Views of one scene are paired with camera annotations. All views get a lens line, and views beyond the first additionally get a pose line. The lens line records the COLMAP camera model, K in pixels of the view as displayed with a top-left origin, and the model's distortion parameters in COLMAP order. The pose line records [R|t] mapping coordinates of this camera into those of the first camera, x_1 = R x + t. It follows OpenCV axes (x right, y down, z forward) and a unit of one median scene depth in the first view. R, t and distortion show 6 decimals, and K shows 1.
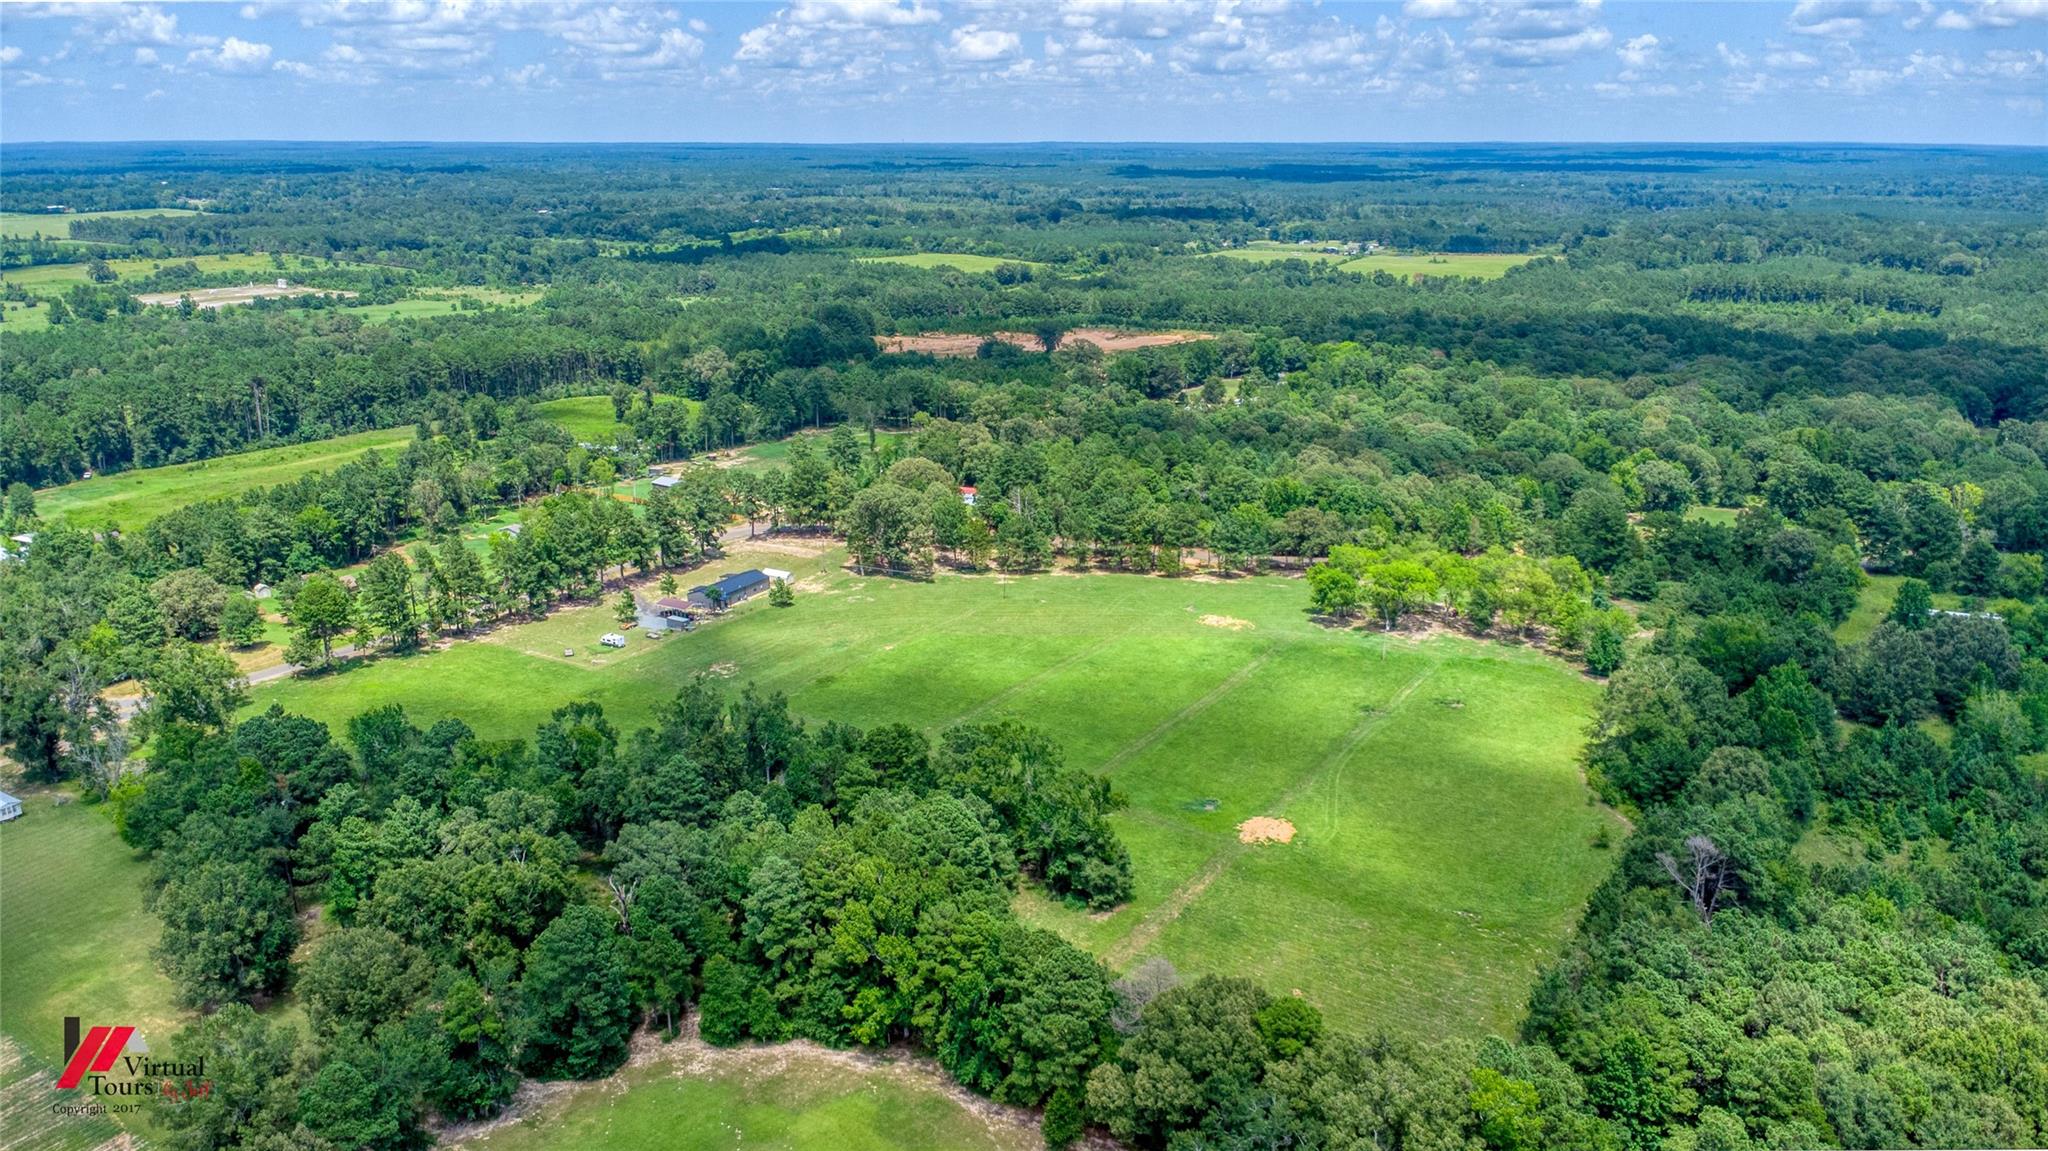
lens RADIAL K [[1489.9, 0, 1015.4], [0, 1489.9, 573.0], [0, 0, 1]] dist [0.054864, -0.076895]
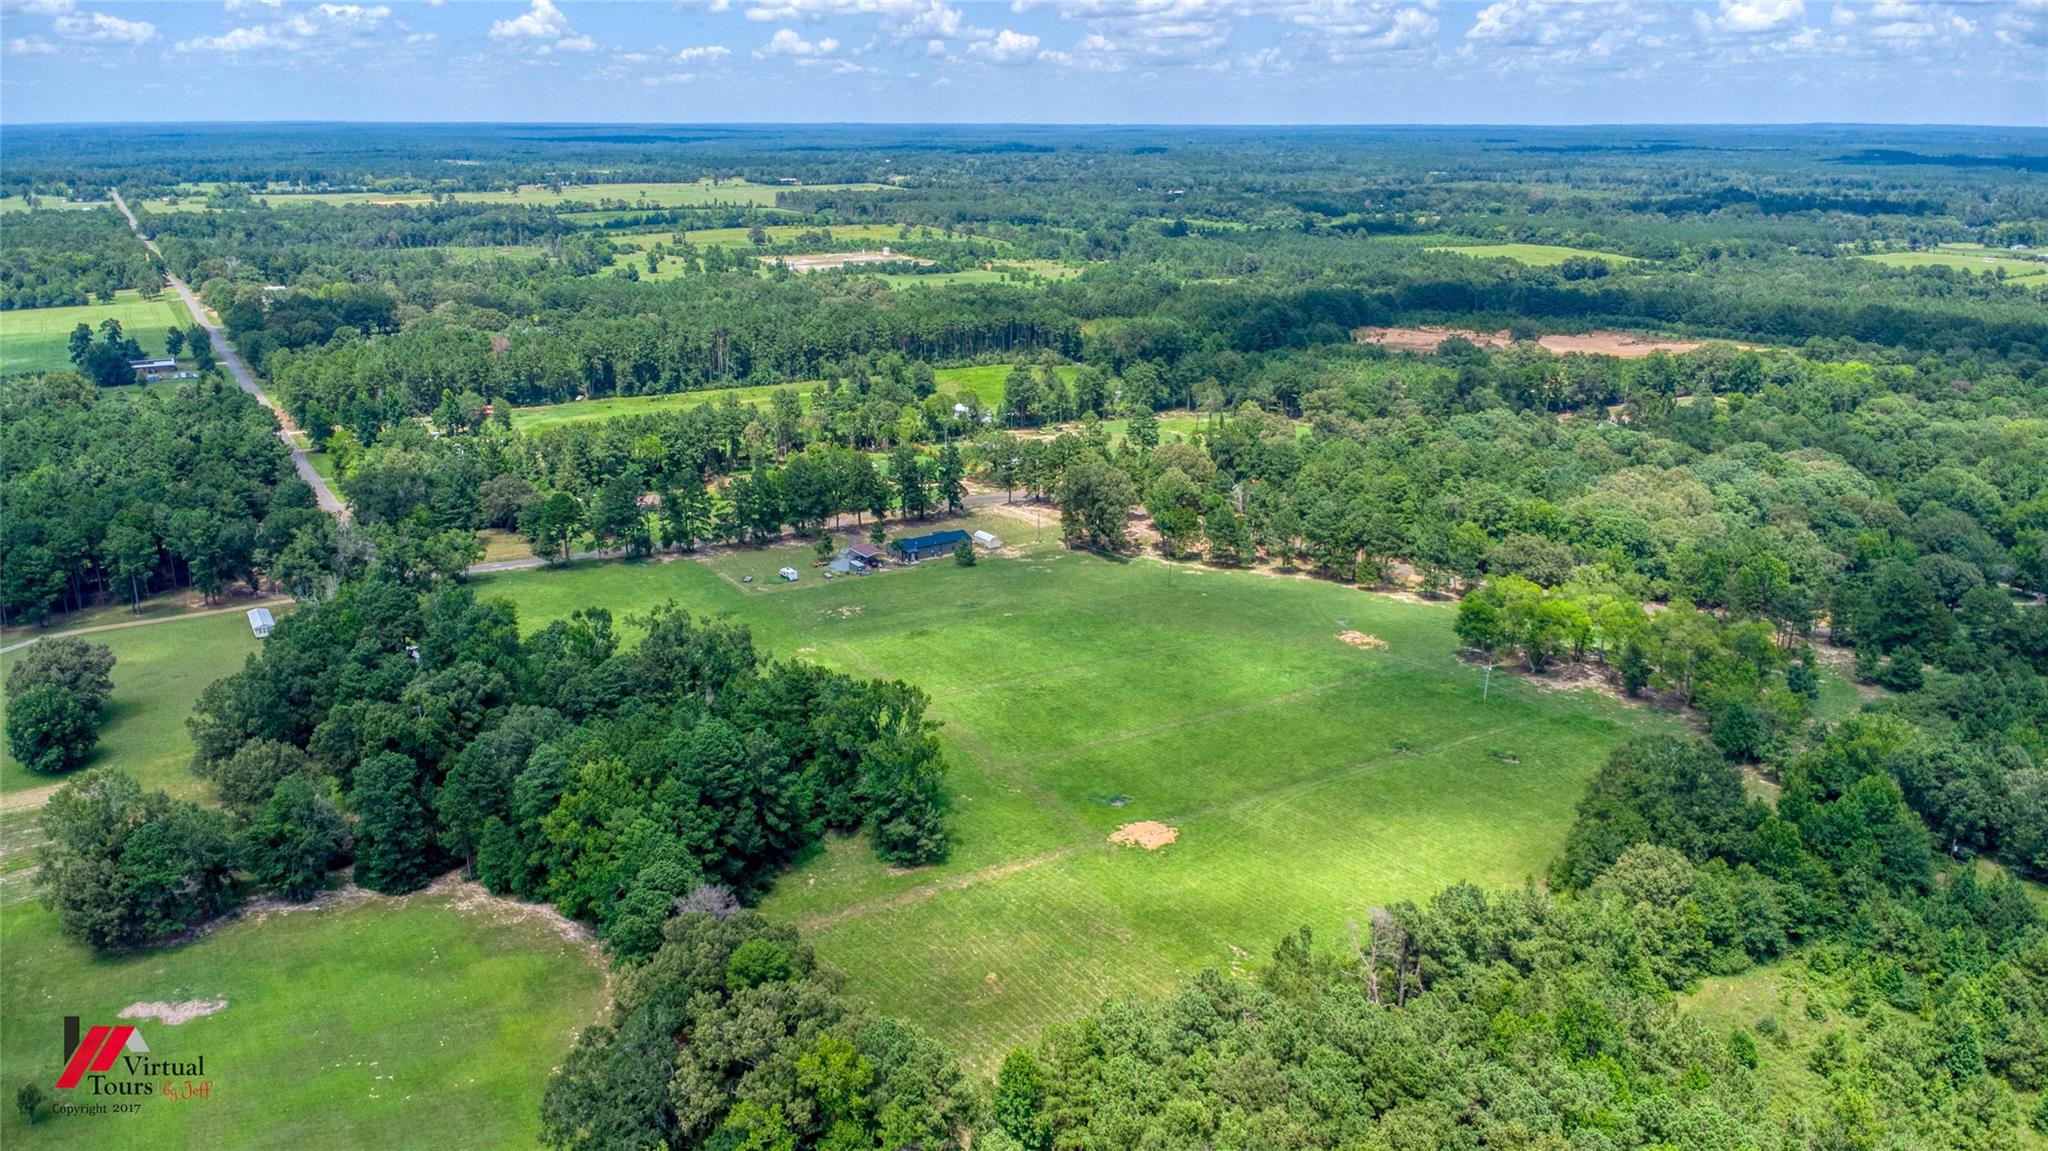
lens RADIAL K [[1489.9, 0, 1015.4], [0, 1489.9, 573.0], [0, 0, 1]] dist [0.054864, -0.076895]
pose [[0.900996, 0.128266, -0.414431, 0.213593], [-0.123660, 0.991595, 0.038052, -0.011800], [0.415829, 0.016964, 0.909285, 0.026790]]
